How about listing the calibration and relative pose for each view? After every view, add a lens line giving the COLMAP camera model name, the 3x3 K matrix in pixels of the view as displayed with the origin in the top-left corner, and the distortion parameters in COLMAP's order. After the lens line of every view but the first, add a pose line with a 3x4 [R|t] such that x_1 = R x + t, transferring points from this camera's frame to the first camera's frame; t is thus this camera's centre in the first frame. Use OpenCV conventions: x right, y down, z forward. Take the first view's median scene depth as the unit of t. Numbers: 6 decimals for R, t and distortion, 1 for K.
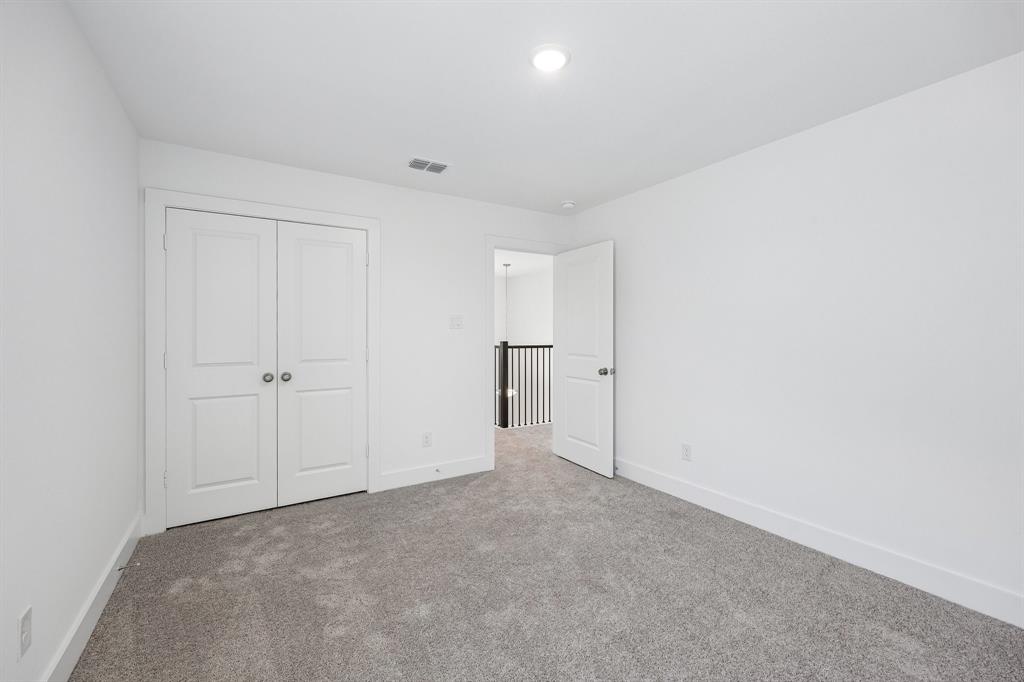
lens RADIAL K [[425.9, 0, 505.6], [0, 425.9, 331.6], [0, 0, 1]] dist [0.001474, -0.000017]
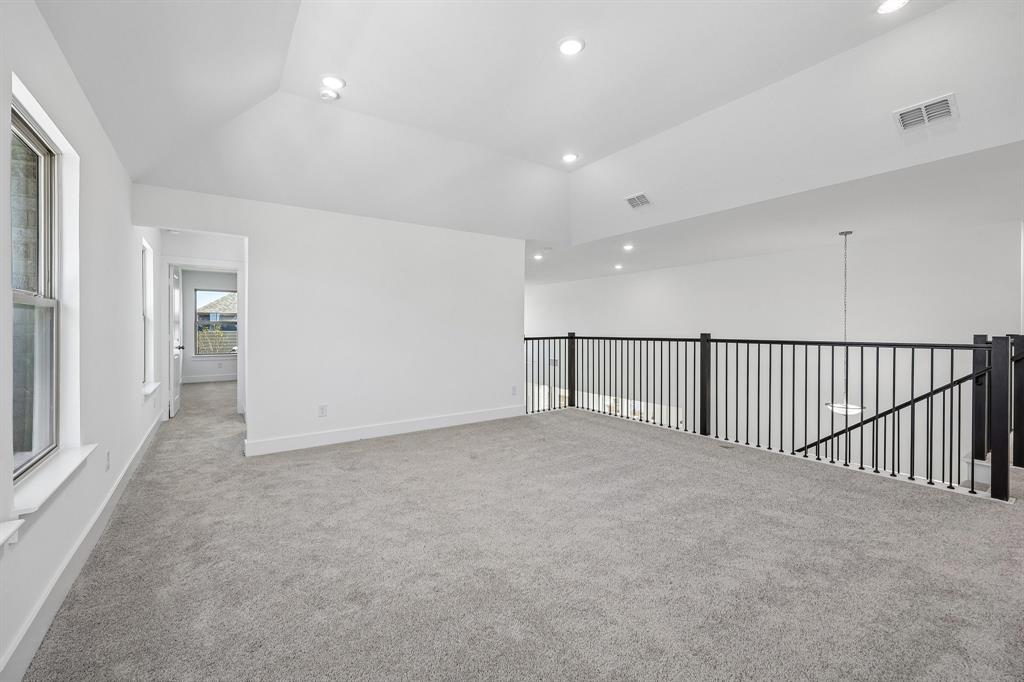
lens RADIAL K [[425.9, 0, 505.6], [0, 425.9, 331.6], [0, 0, 1]] dist [0.001474, -0.000017]
pose [[0.058097, 0.010155, -0.998259, 0.548204], [0.013187, 0.999853, 0.010939, 0.003014], [0.998224, -0.013800, 0.057955, 0.372868]]
